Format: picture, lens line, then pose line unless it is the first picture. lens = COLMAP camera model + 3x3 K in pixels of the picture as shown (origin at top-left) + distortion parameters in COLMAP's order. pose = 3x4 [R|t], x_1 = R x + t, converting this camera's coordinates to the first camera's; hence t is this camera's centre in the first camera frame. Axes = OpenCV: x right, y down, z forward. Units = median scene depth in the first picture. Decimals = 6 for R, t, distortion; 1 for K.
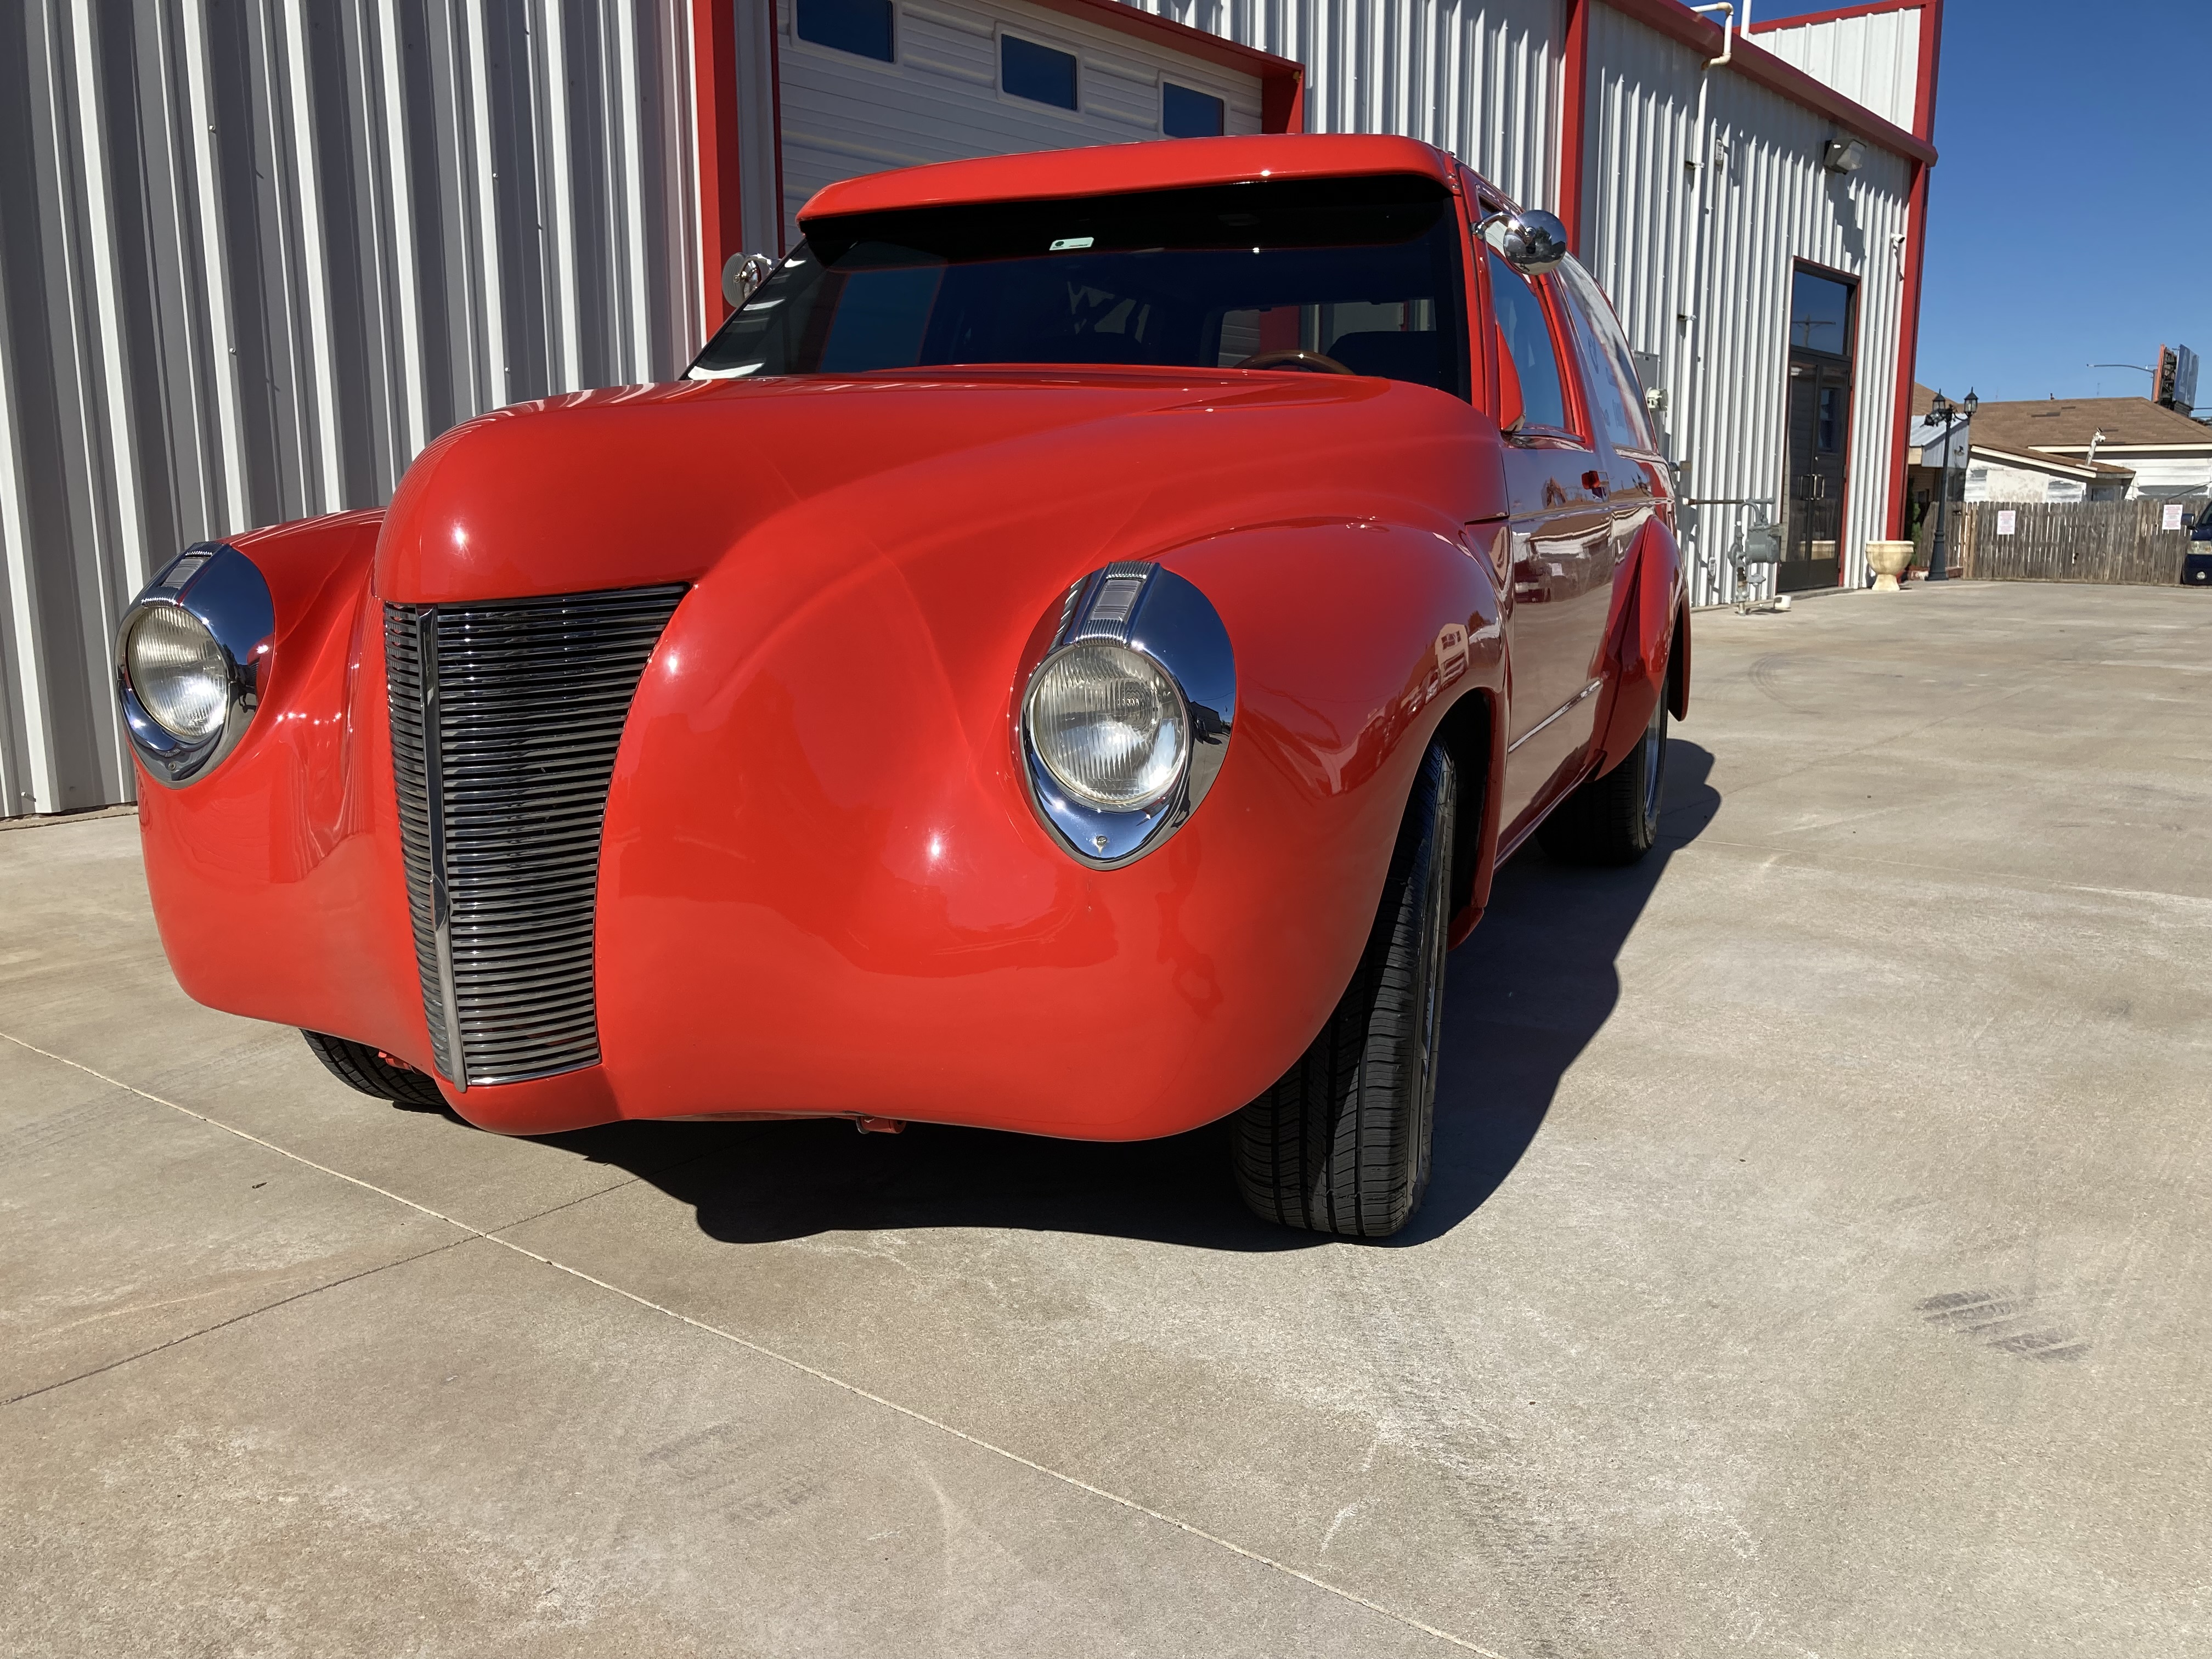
lens RADIAL K [[1827.5, 0, 1104.7], [0, 1827.5, 862.5], [0, 0, 1]] dist [0.006880, 0.015192]
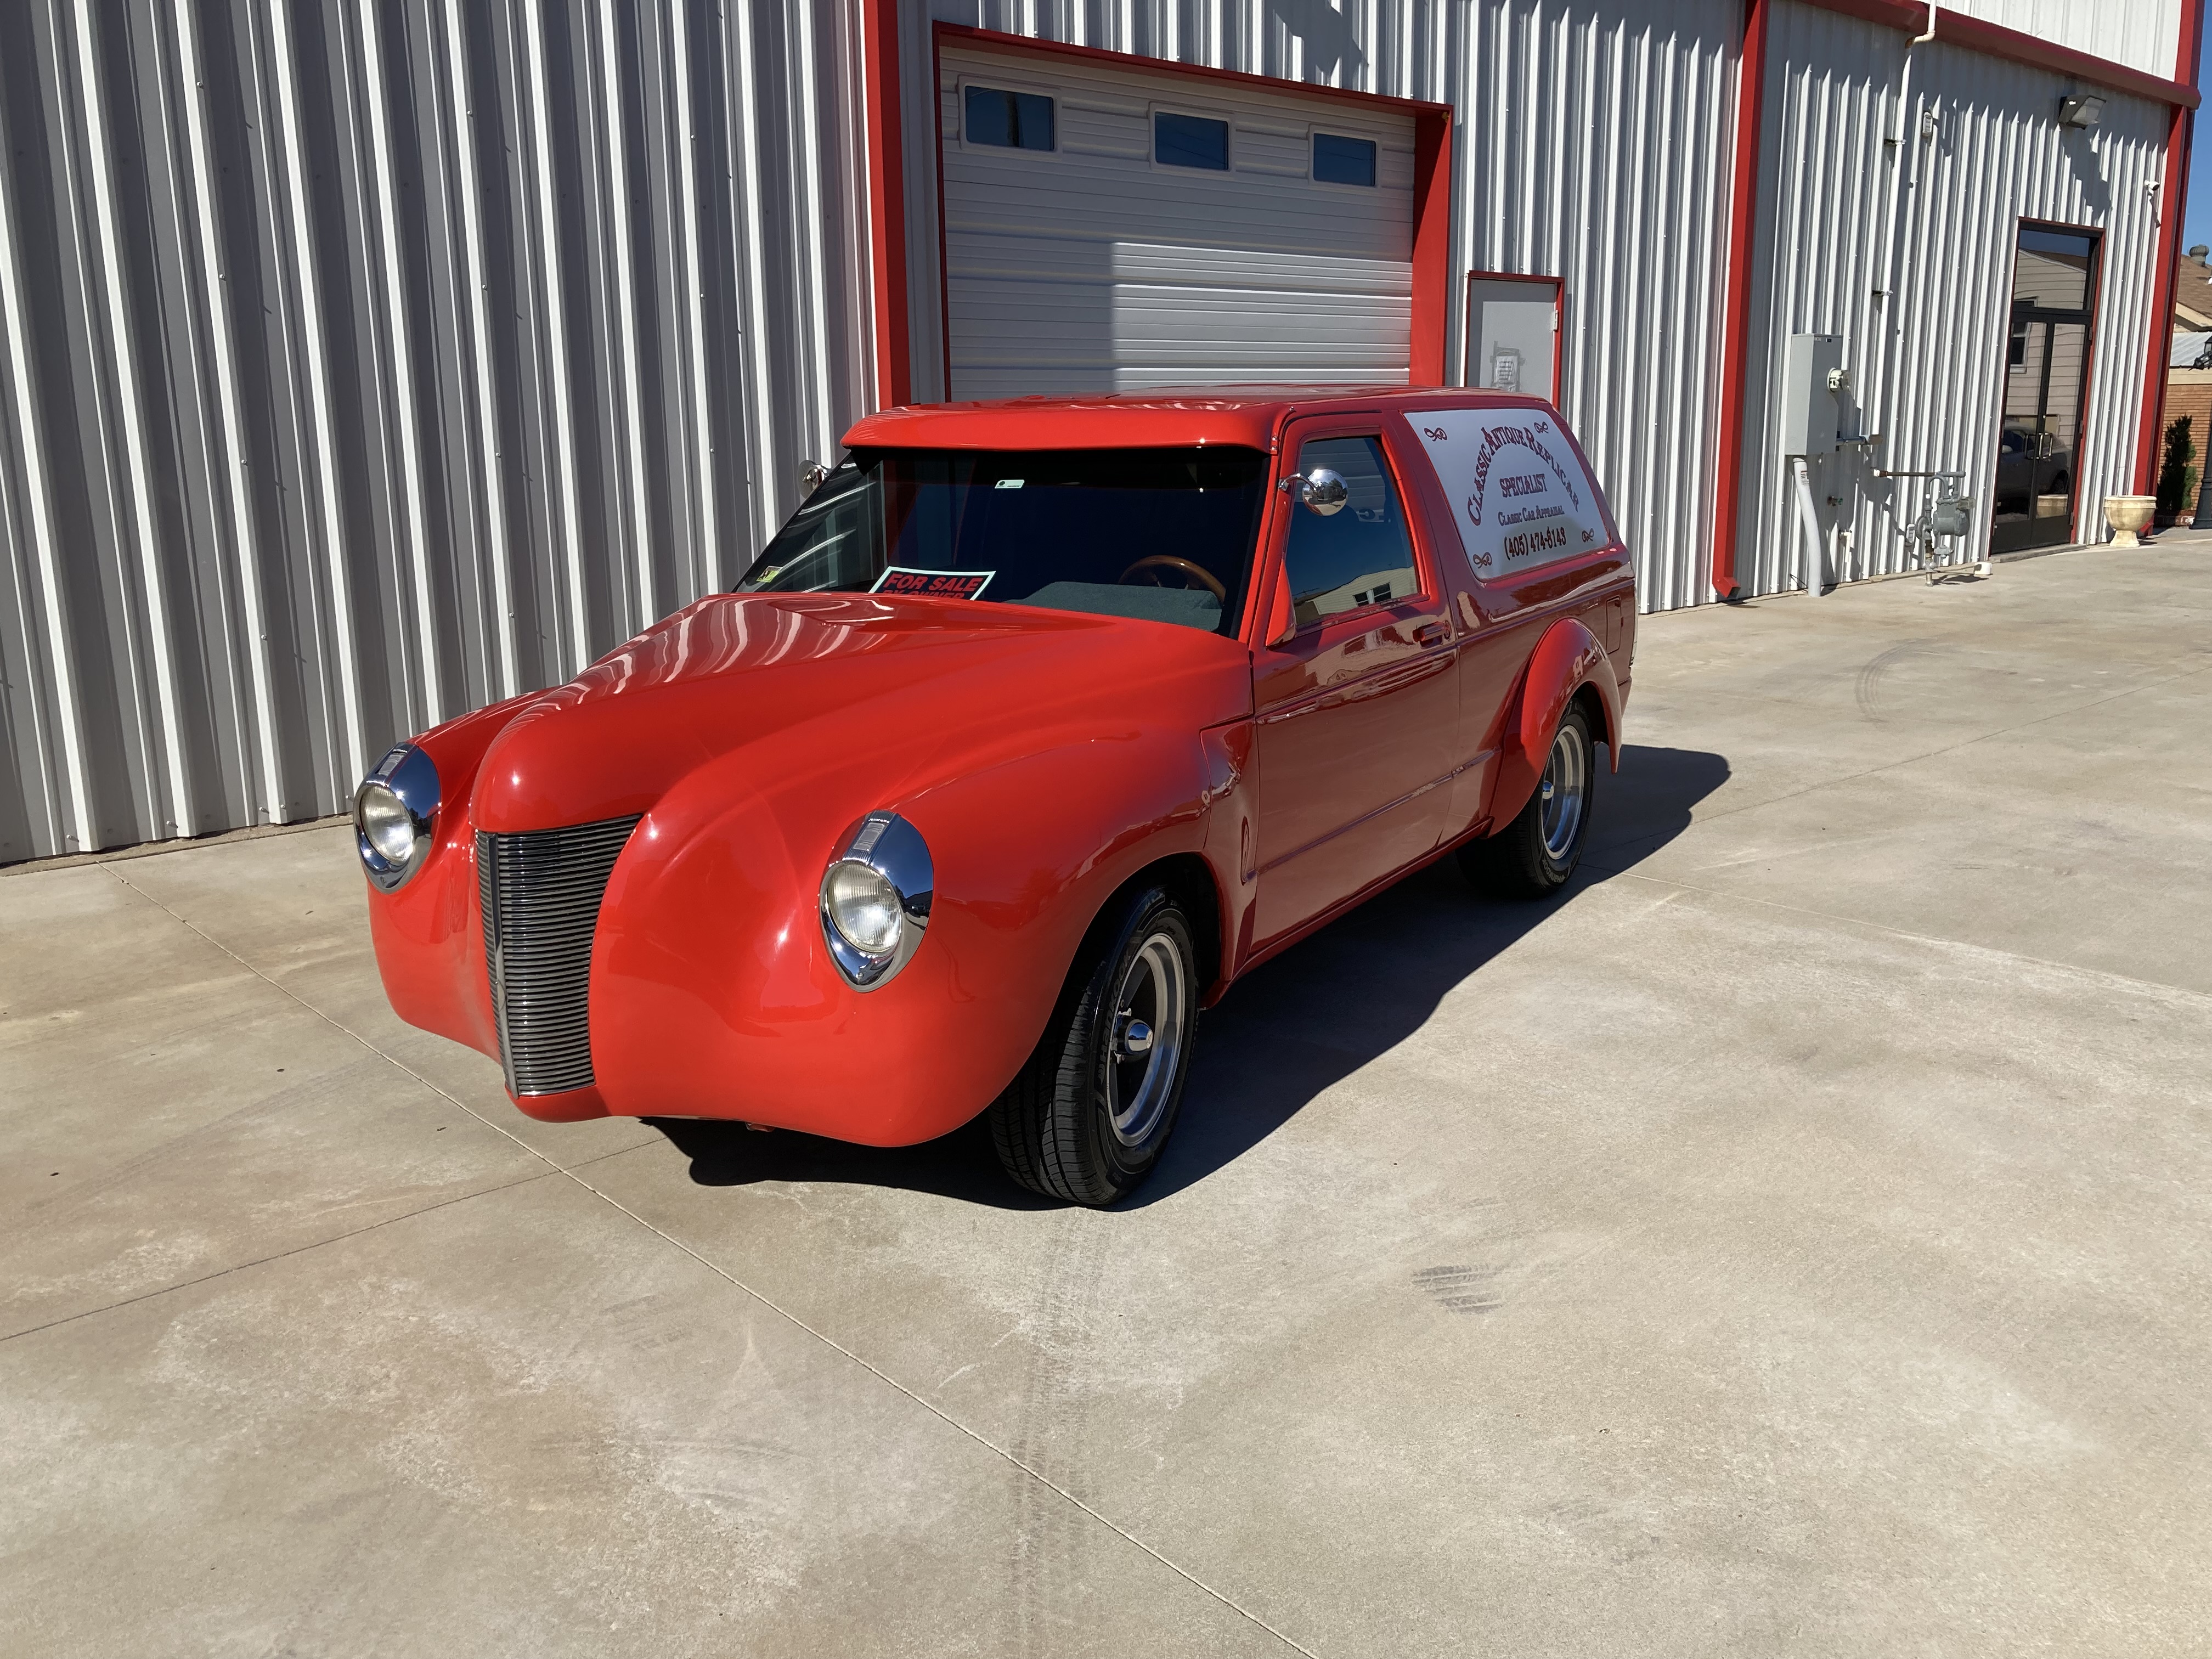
lens RADIAL K [[1827.5, 0, 1115.5], [0, 1827.5, 834.0], [0, 0, 1]] dist [0.006880, 0.015192]
pose [[0.986814, 0.028683, -0.159296, 0.398444], [-0.022328, 0.998887, 0.041544, -0.174282], [0.160310, -0.037439, 0.986356, -0.514644]]
